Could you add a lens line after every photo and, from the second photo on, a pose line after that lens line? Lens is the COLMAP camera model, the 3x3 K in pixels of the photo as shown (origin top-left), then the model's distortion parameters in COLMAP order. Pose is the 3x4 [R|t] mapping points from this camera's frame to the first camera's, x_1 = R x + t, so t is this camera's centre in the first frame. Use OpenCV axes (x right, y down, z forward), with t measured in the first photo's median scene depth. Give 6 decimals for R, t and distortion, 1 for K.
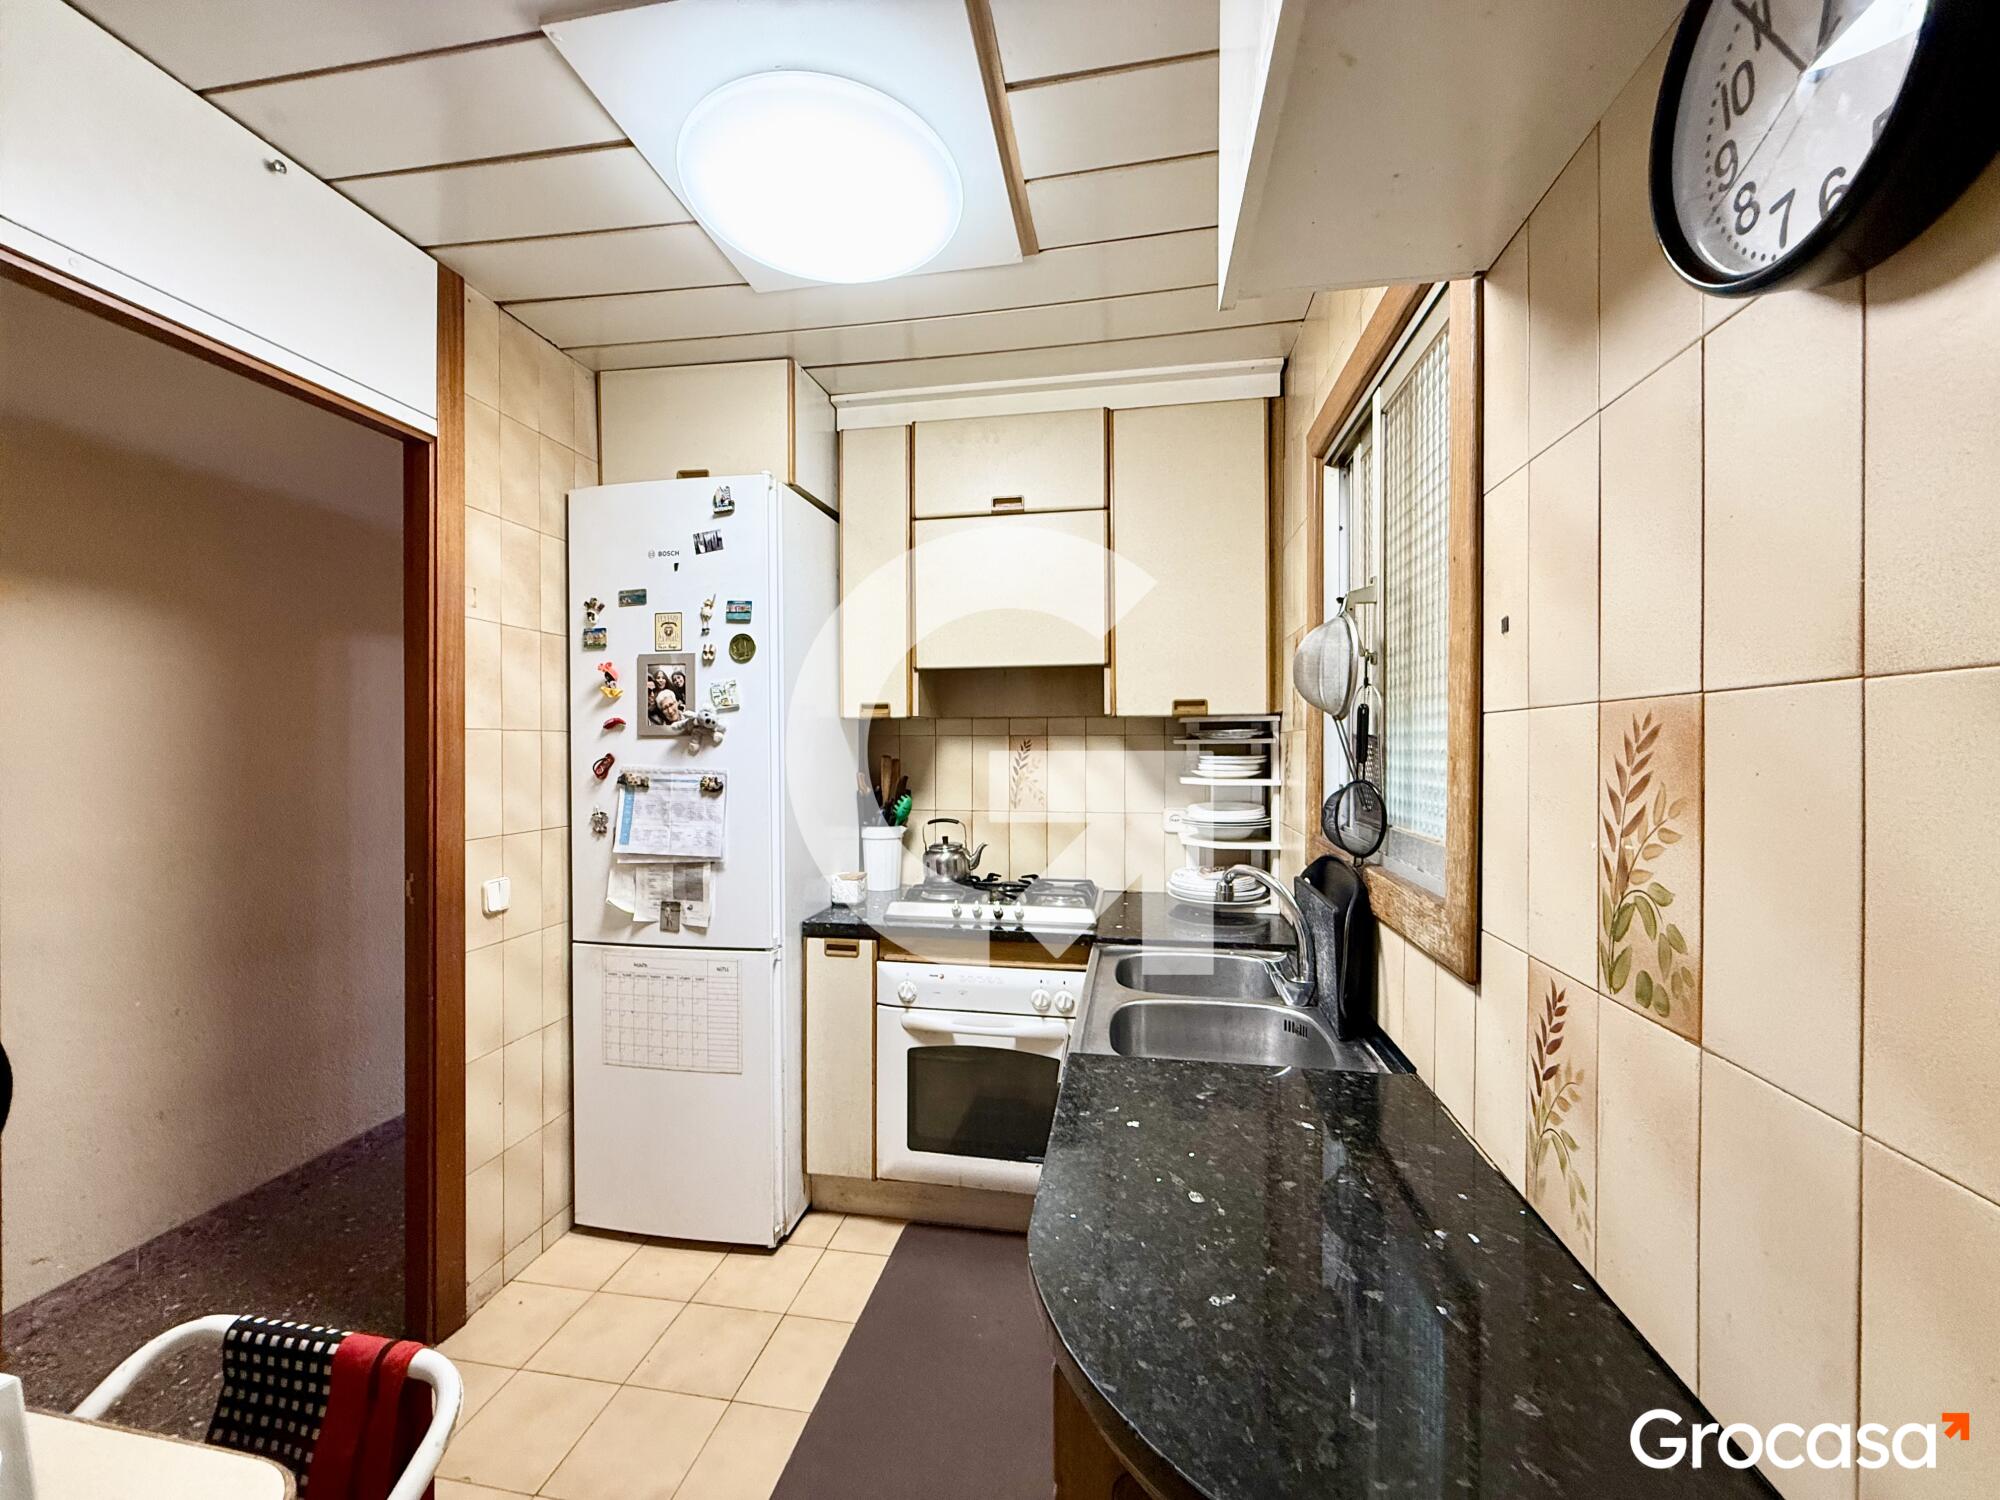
lens RADIAL K [[798.7, 0, 999.5], [0, 798.7, 749.3], [0, 0, 1]] dist [0.001612, 0.000322]
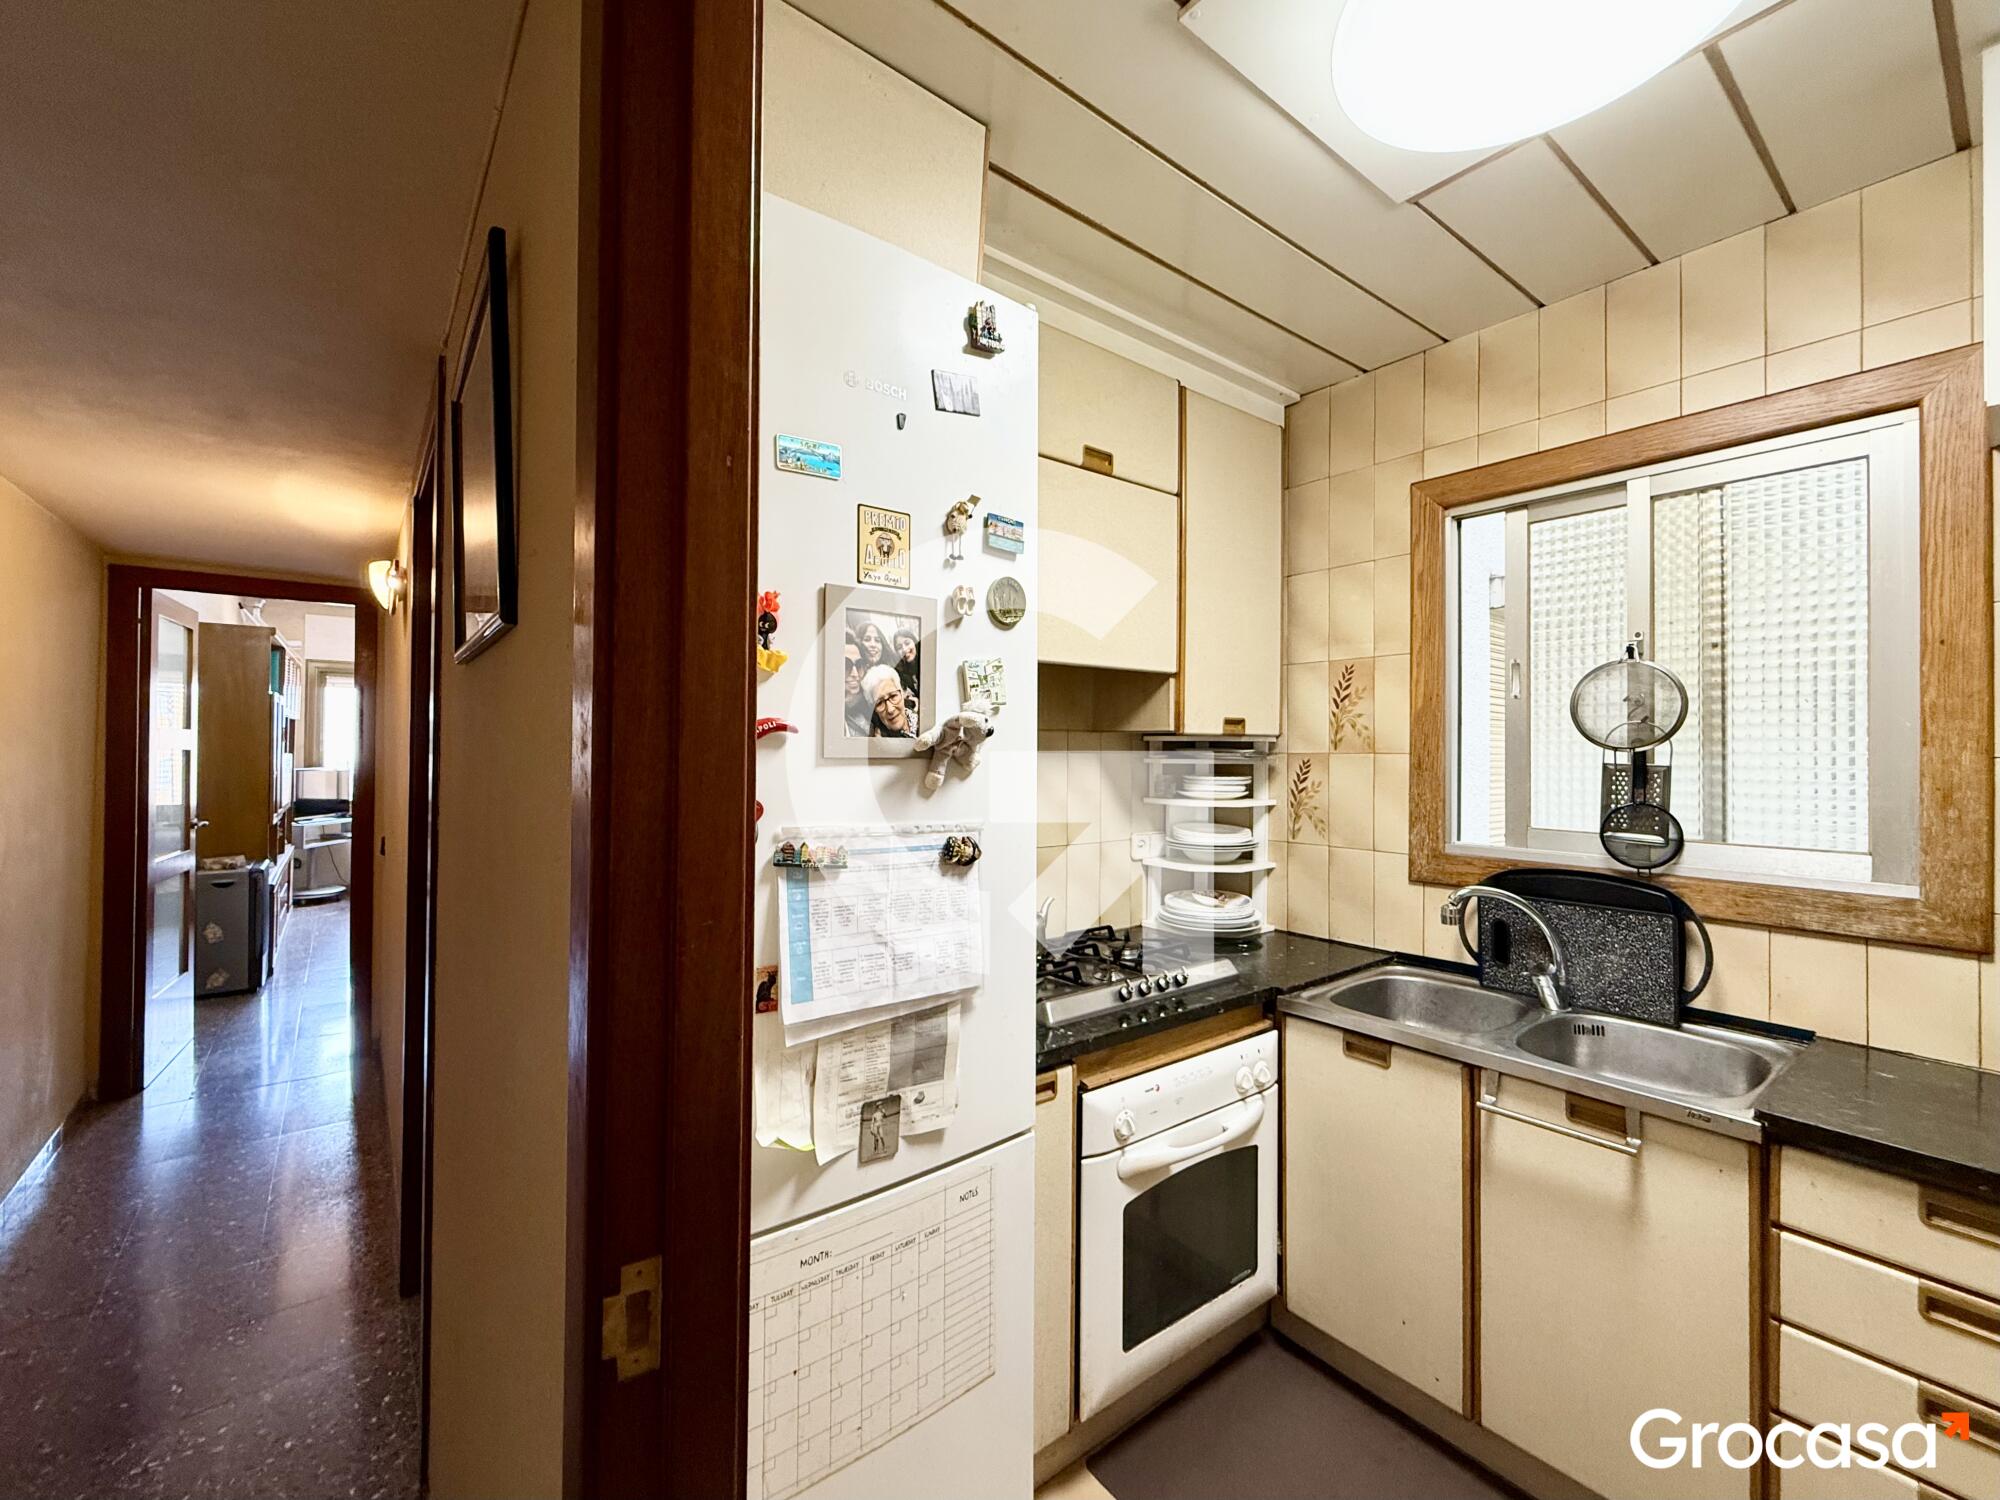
lens RADIAL K [[821.7, 0, 996.2], [0, 821.7, 742.7], [0, 0, 1]] dist [0.000182, -0.000251]
pose [[0.669662, 0.013207, 0.742548, -0.742193], [-0.003593, 0.999888, -0.014544, -0.019849], [-0.742657, 0.007072, 0.669635, 0.611369]]
